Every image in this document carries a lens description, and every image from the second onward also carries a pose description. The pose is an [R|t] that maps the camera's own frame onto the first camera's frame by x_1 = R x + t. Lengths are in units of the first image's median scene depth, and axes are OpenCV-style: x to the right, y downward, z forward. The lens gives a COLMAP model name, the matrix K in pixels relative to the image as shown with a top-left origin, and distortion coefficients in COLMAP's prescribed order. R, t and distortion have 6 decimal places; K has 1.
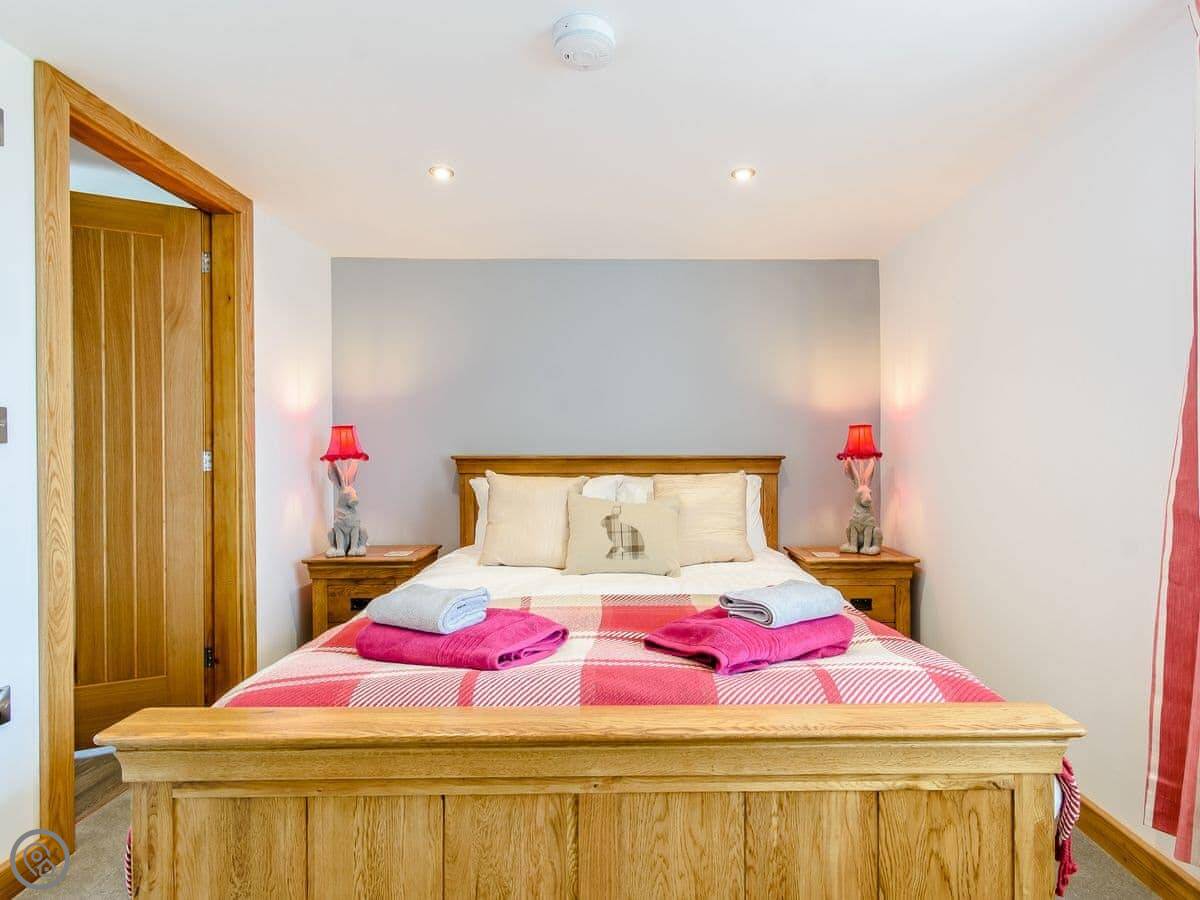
lens RADIAL K [[615.1, 0, 688.6], [0, 615.1, 464.1], [0, 0, 1]] dist [0.000891, -0.000034]
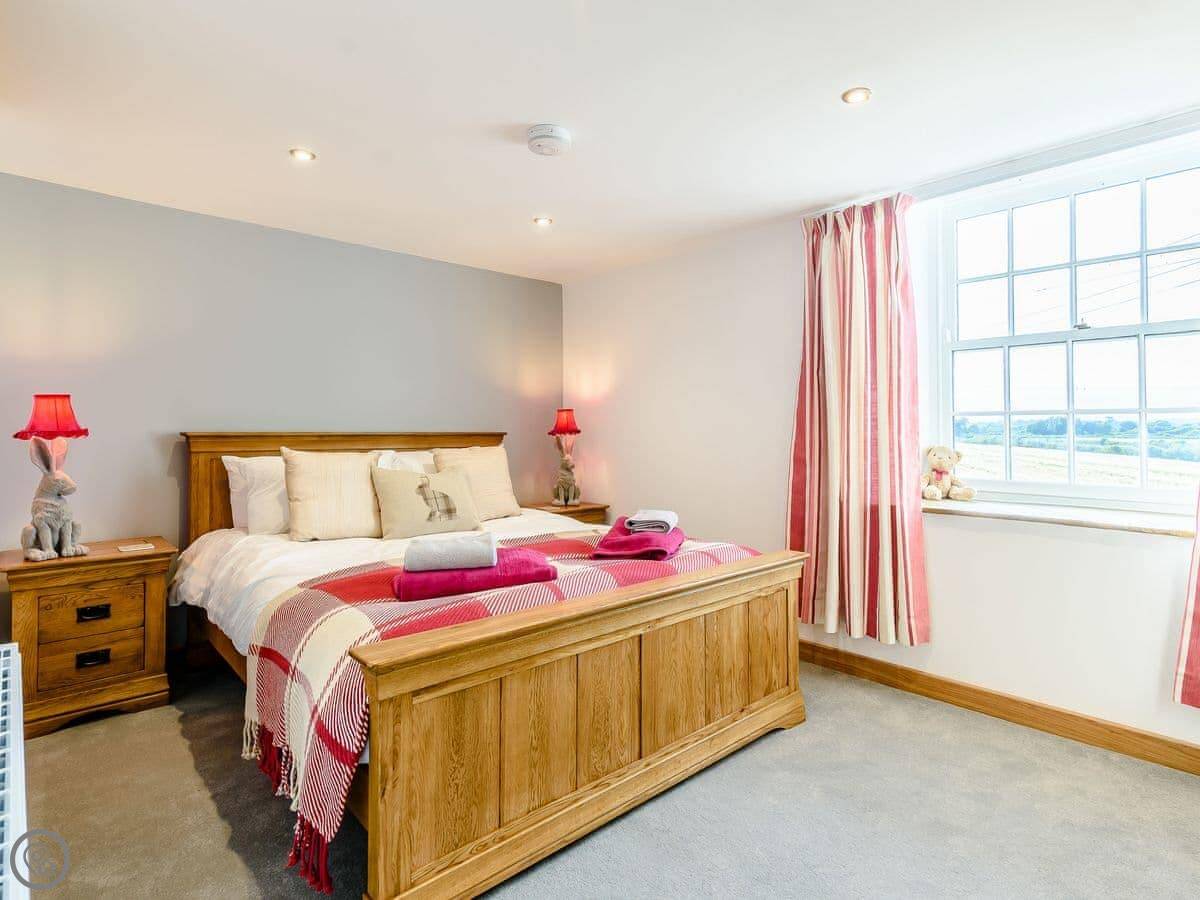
lens RADIAL K [[658.7, 0, 601.8], [0, 658.7, 429.8], [0, 0, 1]] dist [-0.000362, 0.000353]
pose [[0.738407, 0.003884, 0.674344, -0.714882], [0.010388, 0.999799, -0.017133, 0.007191], [-0.674275, 0.019656, 0.738219, -0.122164]]
